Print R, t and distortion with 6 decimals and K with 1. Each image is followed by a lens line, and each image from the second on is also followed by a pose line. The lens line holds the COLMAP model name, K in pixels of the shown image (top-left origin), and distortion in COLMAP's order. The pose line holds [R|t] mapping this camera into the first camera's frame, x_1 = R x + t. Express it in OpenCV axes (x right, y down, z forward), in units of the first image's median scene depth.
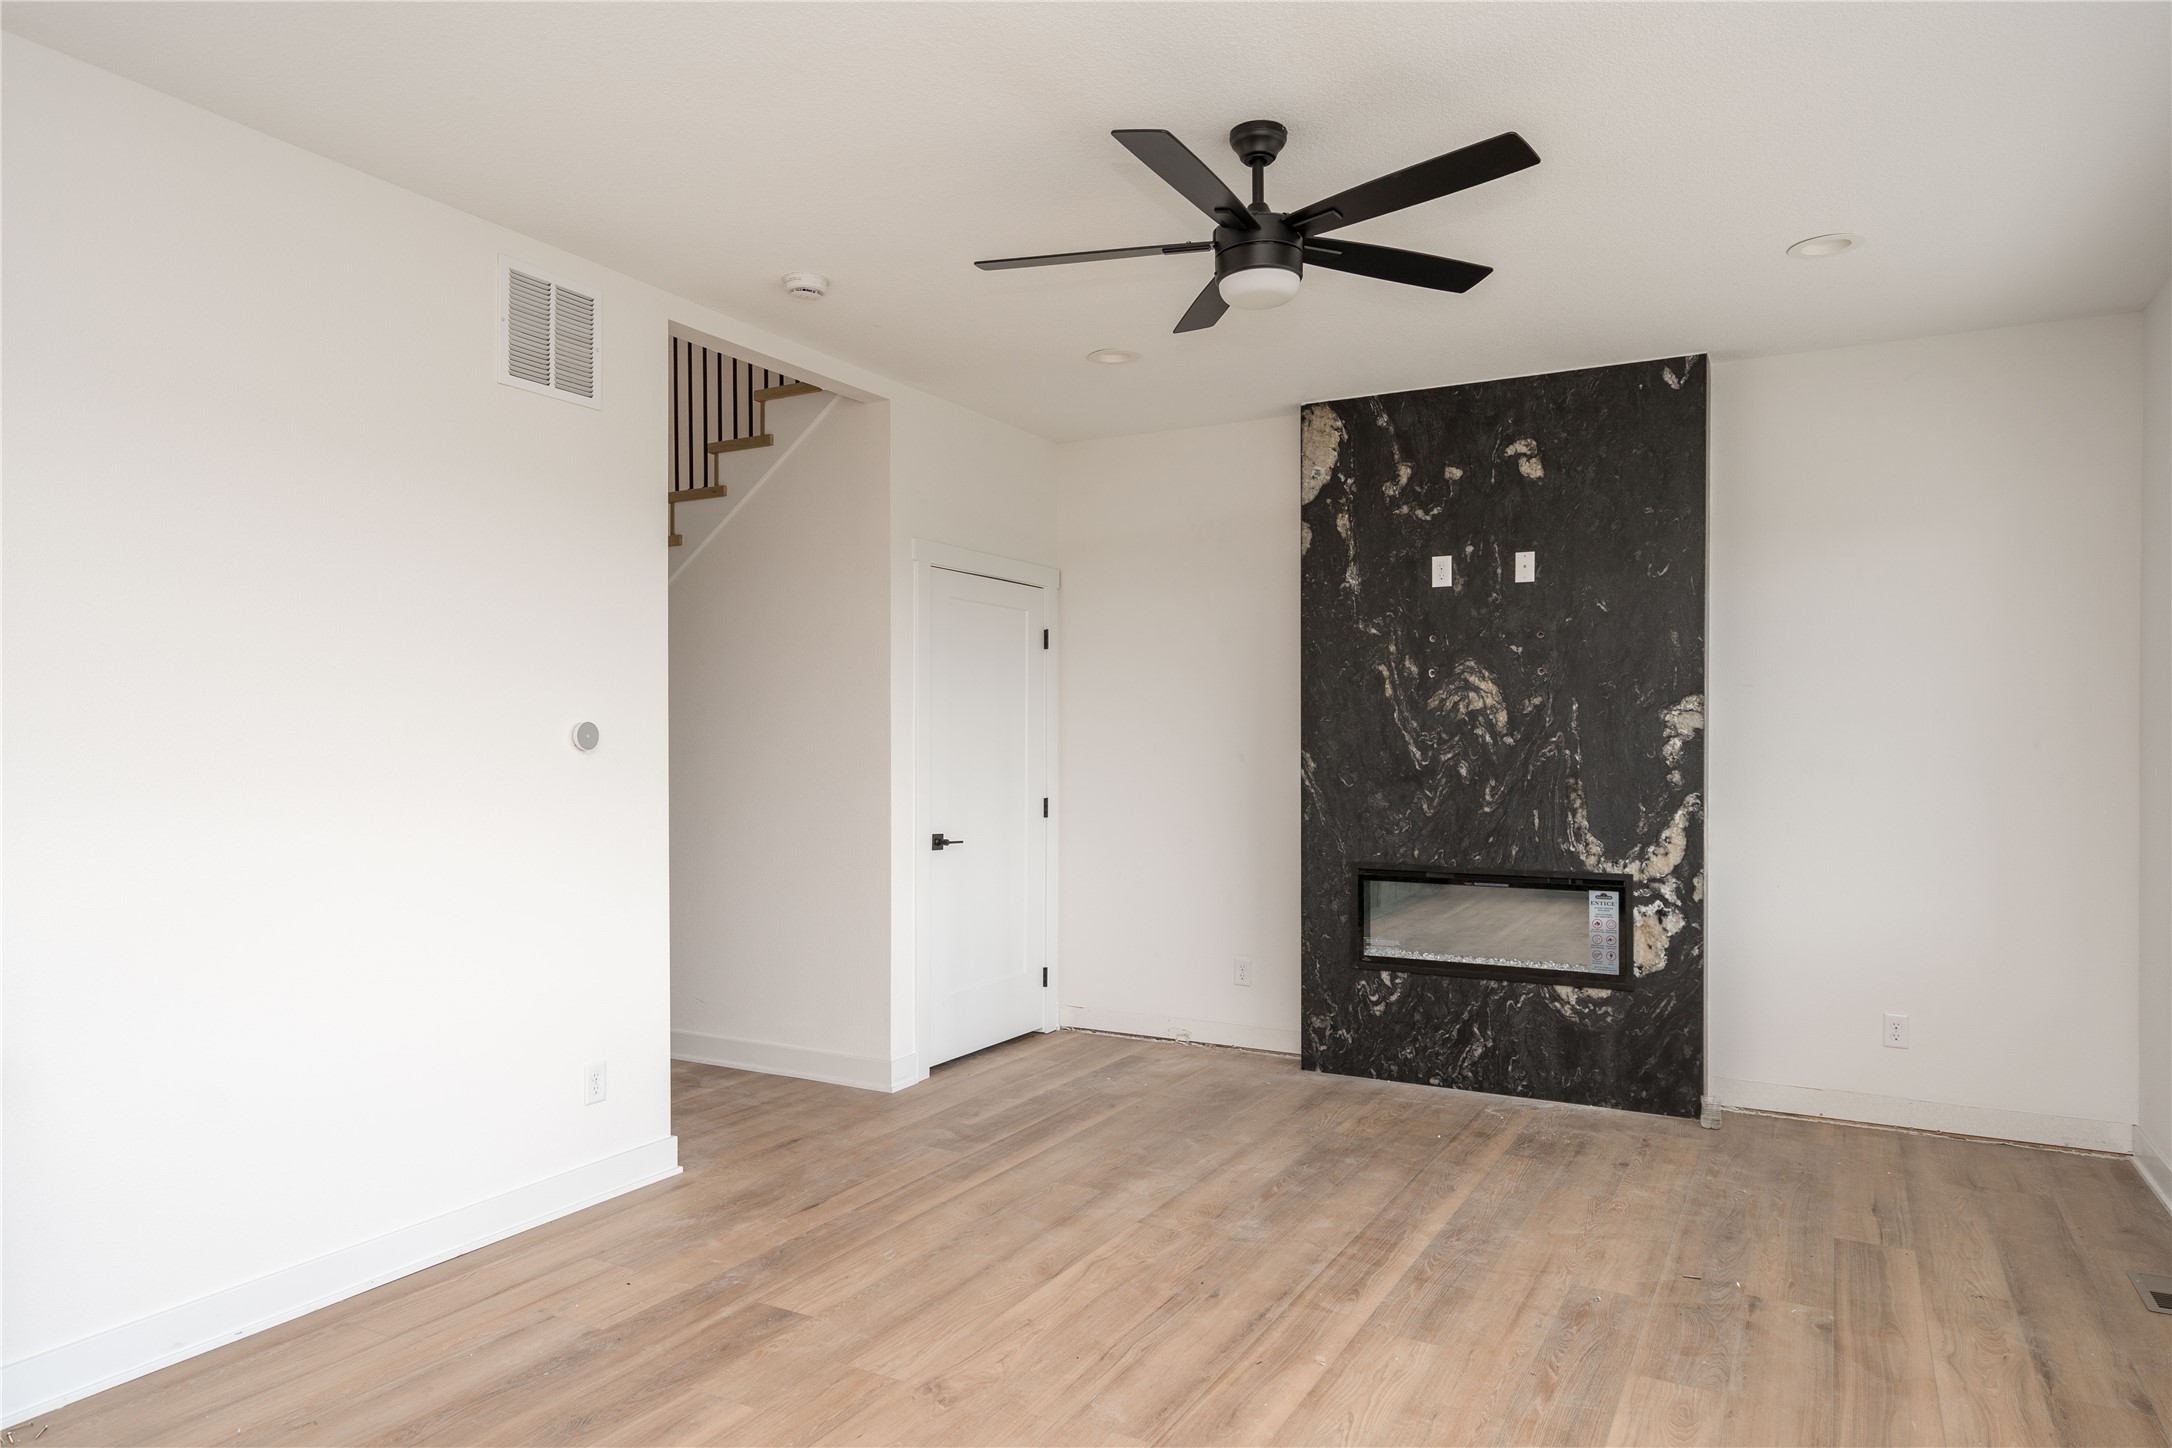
lens RADIAL K [[1377.2, 0, 1085.8], [0, 1377.2, 730.5], [0, 0, 1]] dist [0.003133, -0.002718]
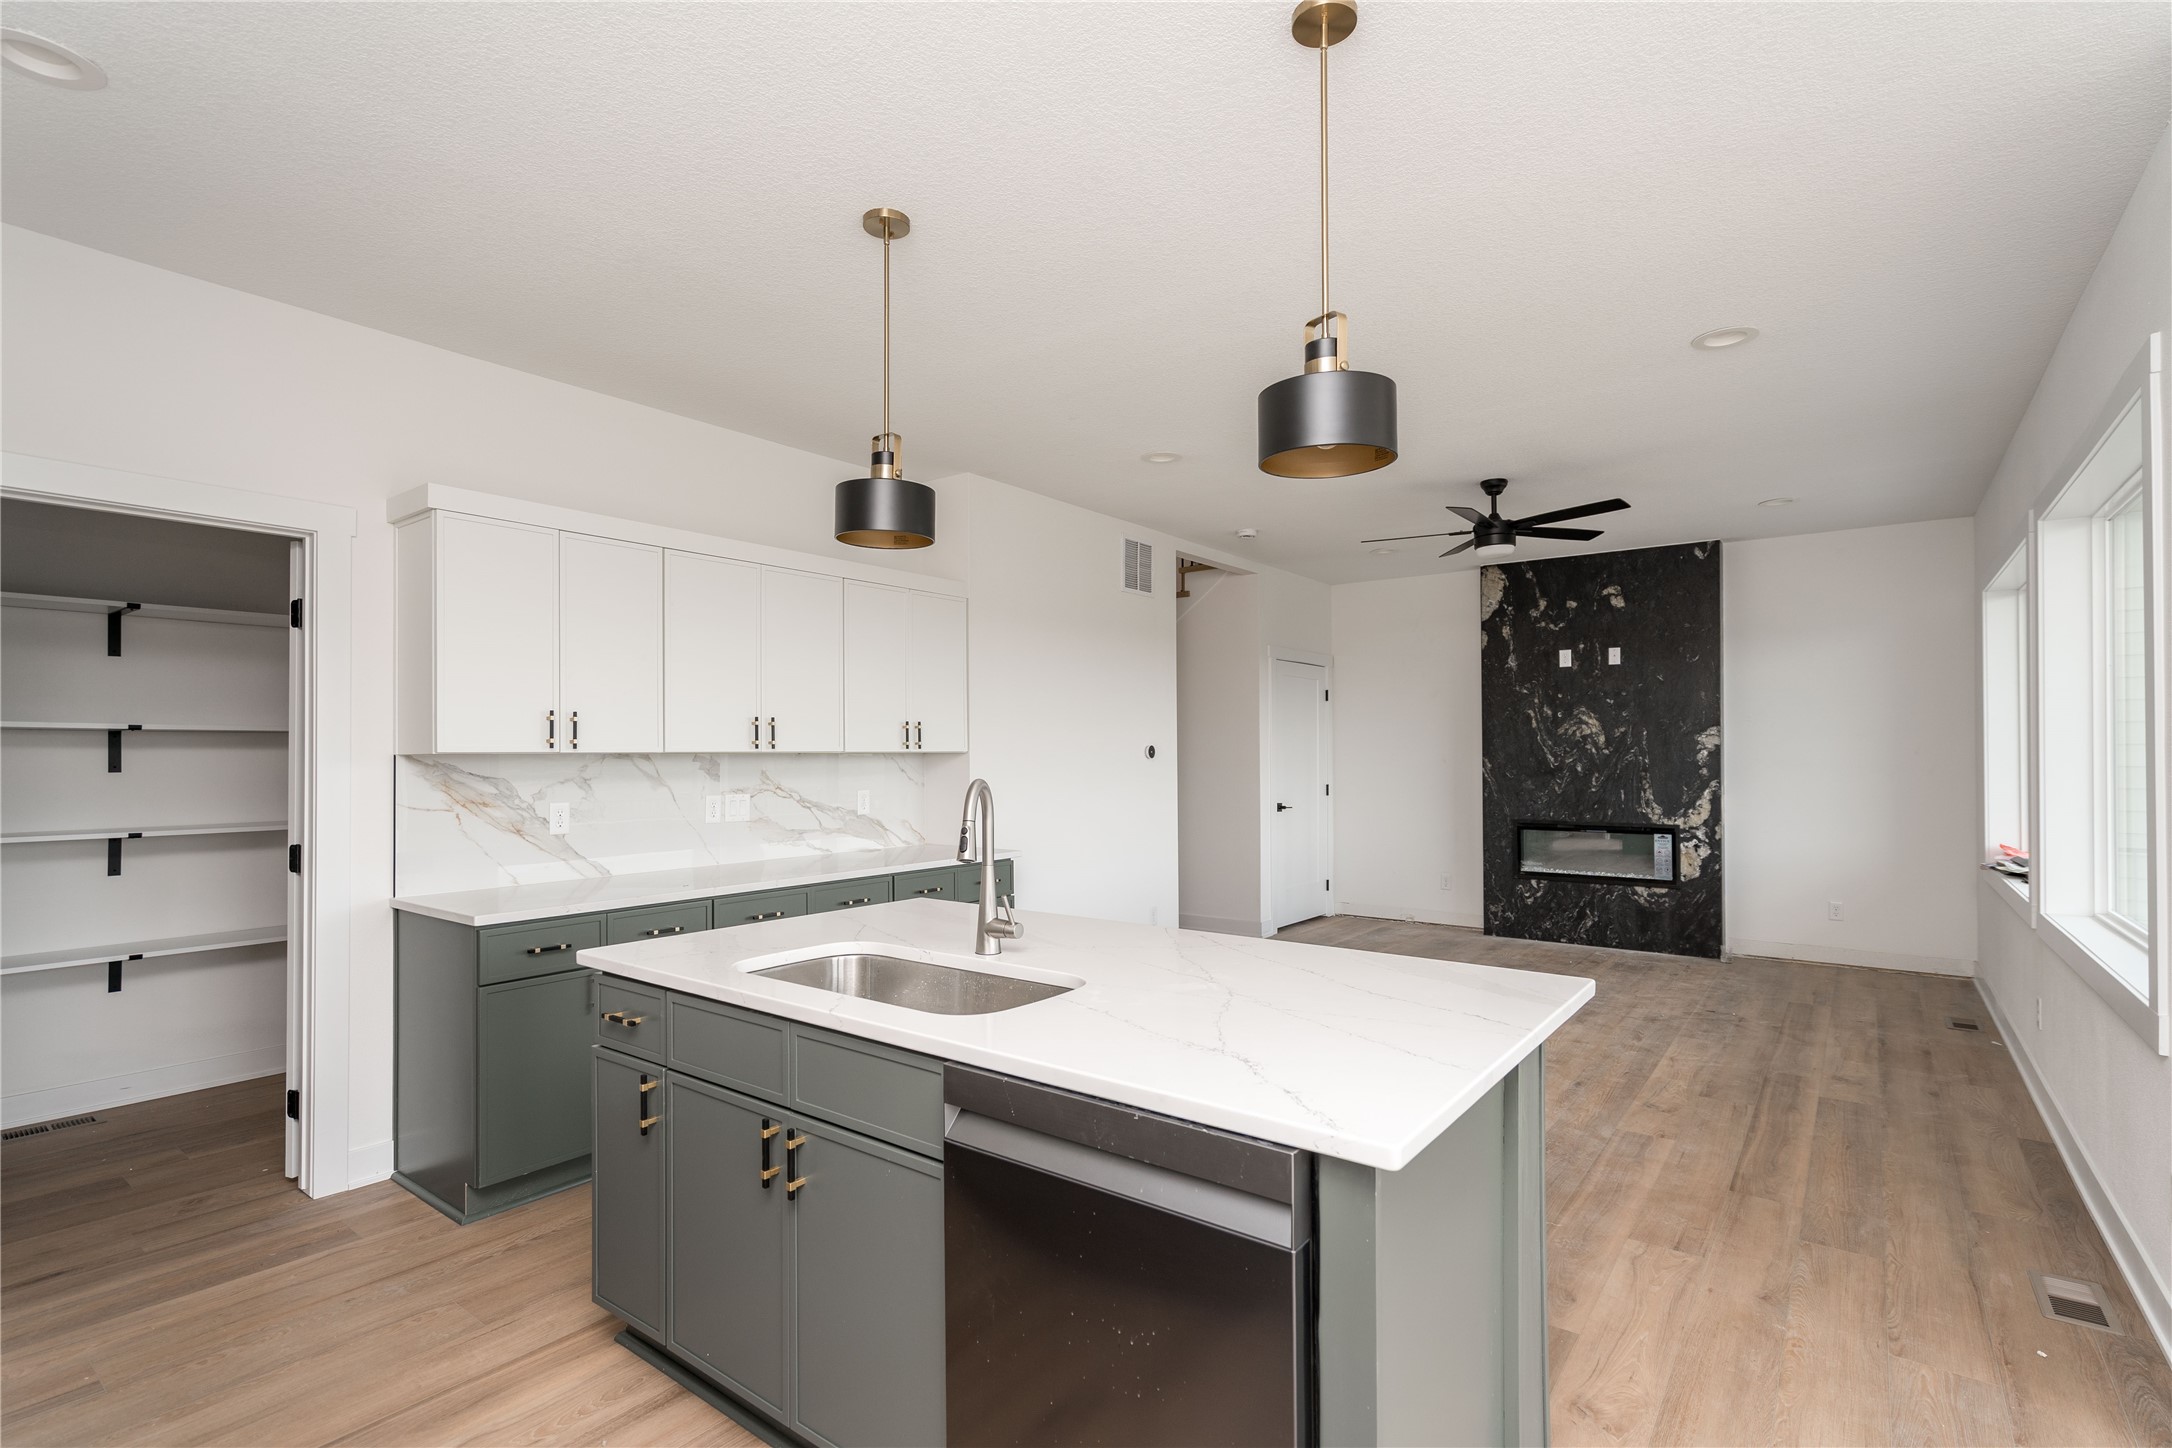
lens RADIAL K [[1035.5, 0, 1085.2], [0, 1035.5, 732.4], [0, 0, 1]] dist [-0.001677, 0.000230]
pose [[0.988975, -0.006425, -0.147945, -0.166898], [0.004927, 0.999933, -0.010492, -0.006954], [0.148002, 0.009647, 0.988940, -0.443473]]
